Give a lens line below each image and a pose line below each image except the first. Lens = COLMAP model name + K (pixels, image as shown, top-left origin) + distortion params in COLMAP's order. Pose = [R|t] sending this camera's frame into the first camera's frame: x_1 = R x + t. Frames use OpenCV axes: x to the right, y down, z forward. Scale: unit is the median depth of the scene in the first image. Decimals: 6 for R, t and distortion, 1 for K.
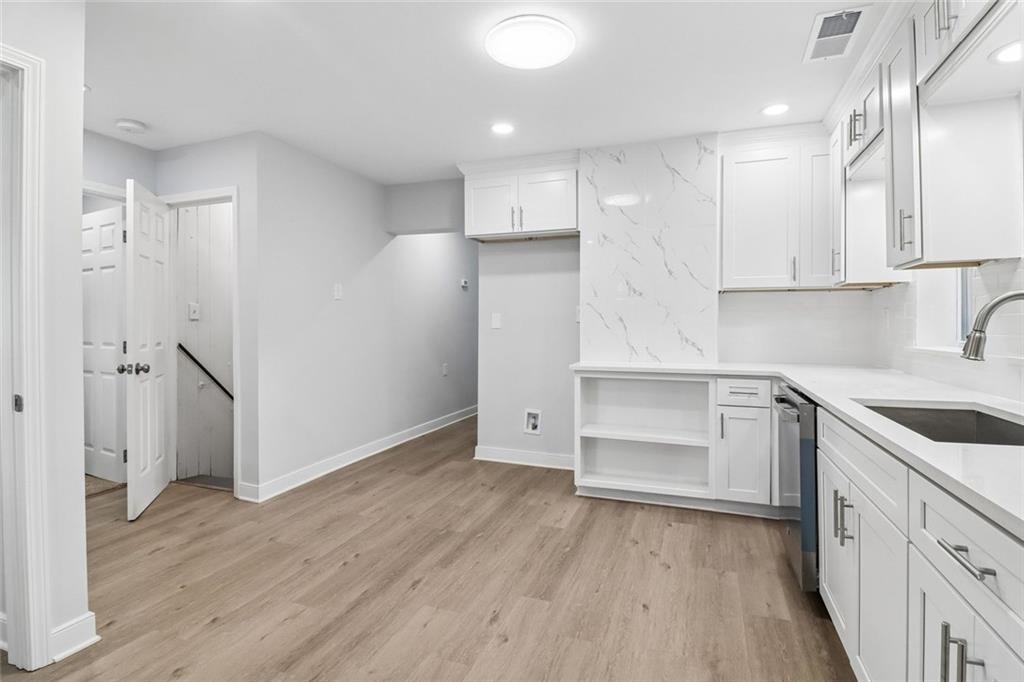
lens RADIAL K [[488.4, 0, 522.4], [0, 488.4, 325.5], [0, 0, 1]] dist [0.000653, -0.012627]
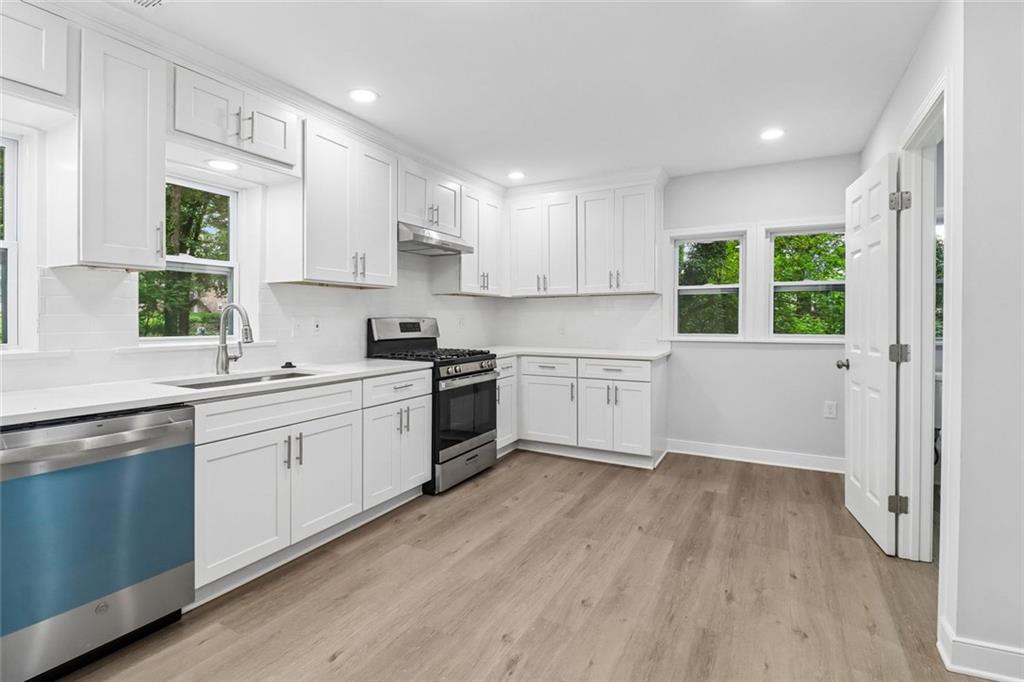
lens RADIAL K [[488.4, 0, 528.5], [0, 488.4, 320.2], [0, 0, 1]] dist [0.000653, -0.012627]
pose [[-0.992157, 0.002615, 0.124967, -0.131117], [0.002805, 0.999995, 0.001348, -0.004928], [-0.124963, 0.001688, -0.992160, 1.243100]]
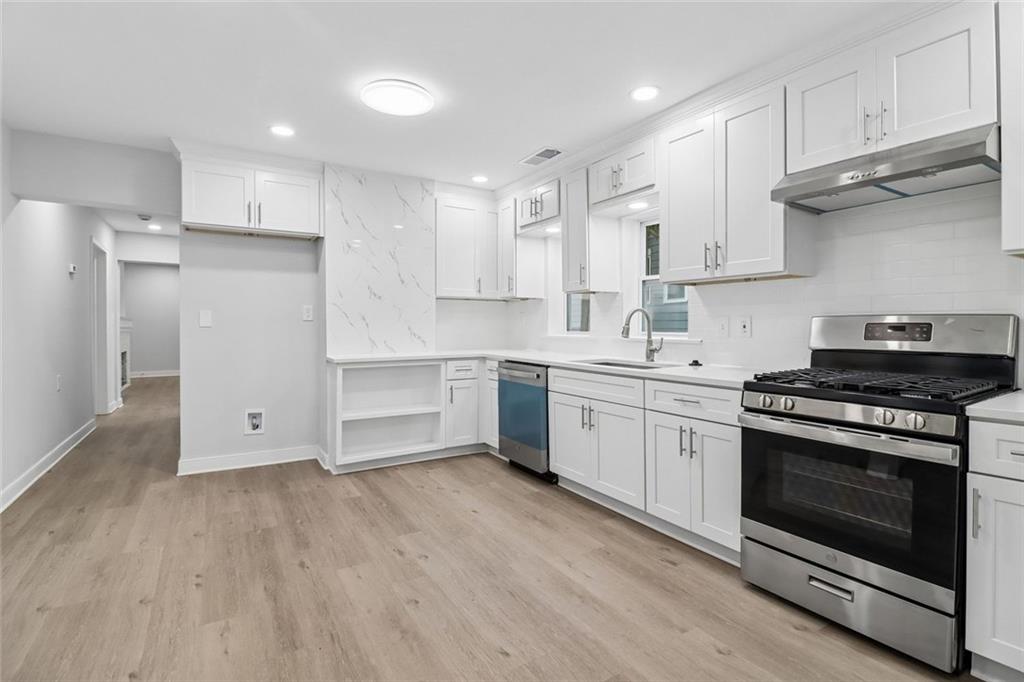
lens RADIAL K [[488.4, 0, 504.9], [0, 488.4, 327.8], [0, 0, 1]] dist [0.000653, -0.012627]
pose [[0.634215, -0.006549, 0.773129, -0.582142], [0.001339, 0.999972, 0.007372, 0.003087], [-0.773155, -0.003641, 0.634206, -0.011596]]
